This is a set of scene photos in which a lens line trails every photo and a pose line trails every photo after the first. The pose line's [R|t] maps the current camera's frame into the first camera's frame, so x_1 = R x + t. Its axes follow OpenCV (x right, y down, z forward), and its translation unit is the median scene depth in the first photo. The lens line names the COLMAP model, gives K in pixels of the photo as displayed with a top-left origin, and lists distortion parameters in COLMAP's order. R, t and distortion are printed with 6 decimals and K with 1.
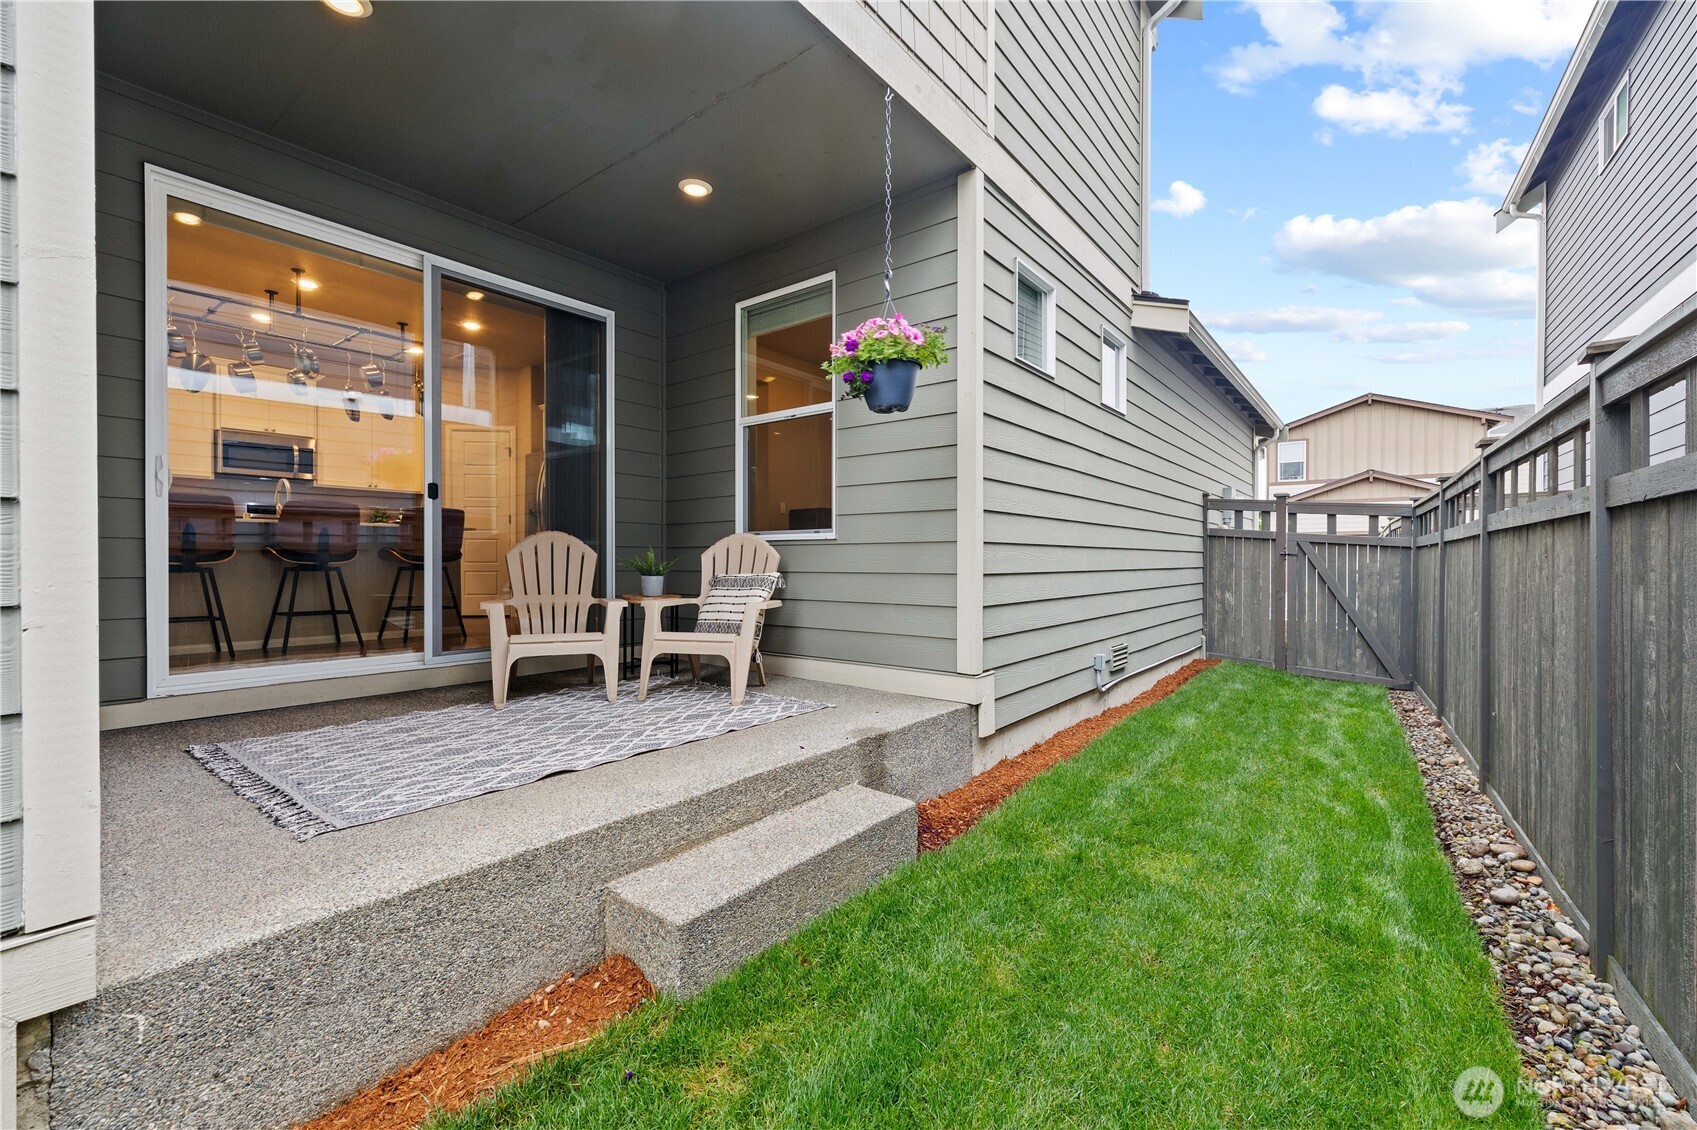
lens RADIAL K [[686.5, 0, 843.4], [0, 686.5, 559.4], [0, 0, 1]] dist [-0.000132, 0.000019]
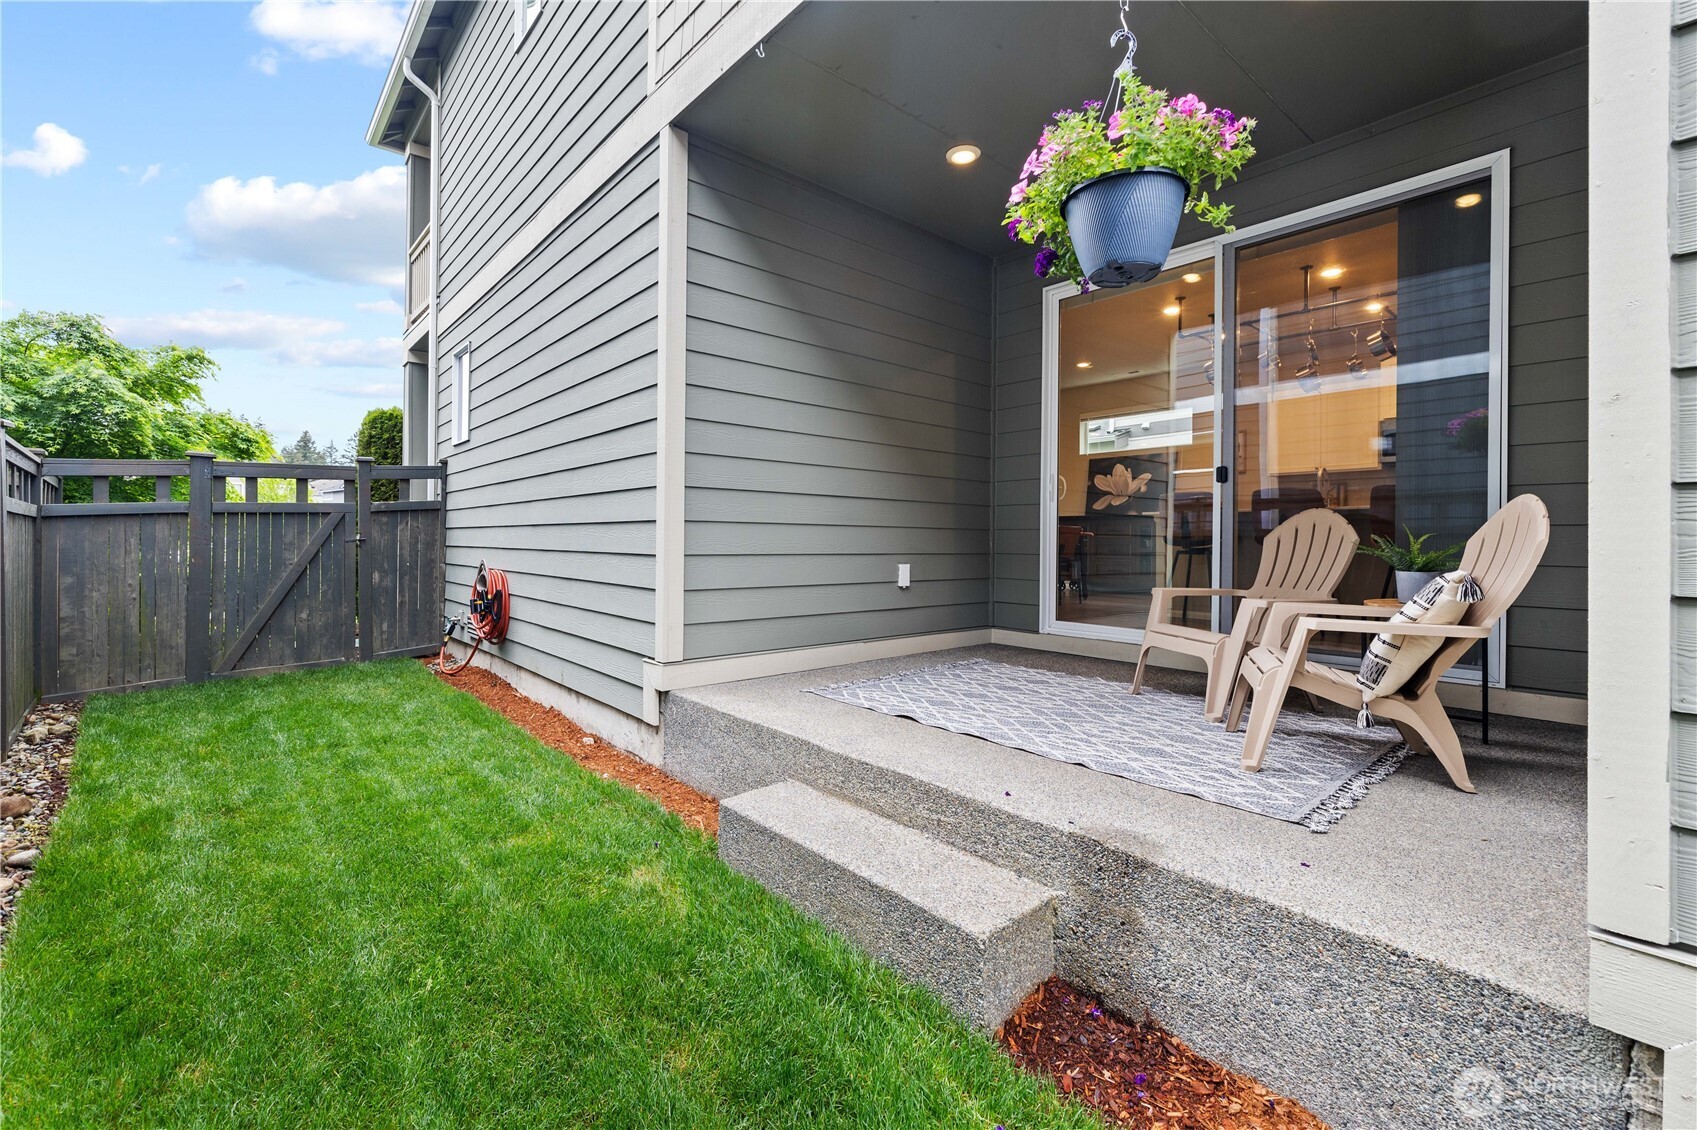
lens RADIAL K [[727.5, 0, 844.7], [0, 727.5, 556.3], [0, 0, 1]] dist [-0.000305, -0.000006]
pose [[-0.200497, 0.003328, -0.979689, 0.815139], [-0.008386, 0.999952, 0.005113, 0.021789], [0.979658, 0.009241, -0.200459, 1.095635]]
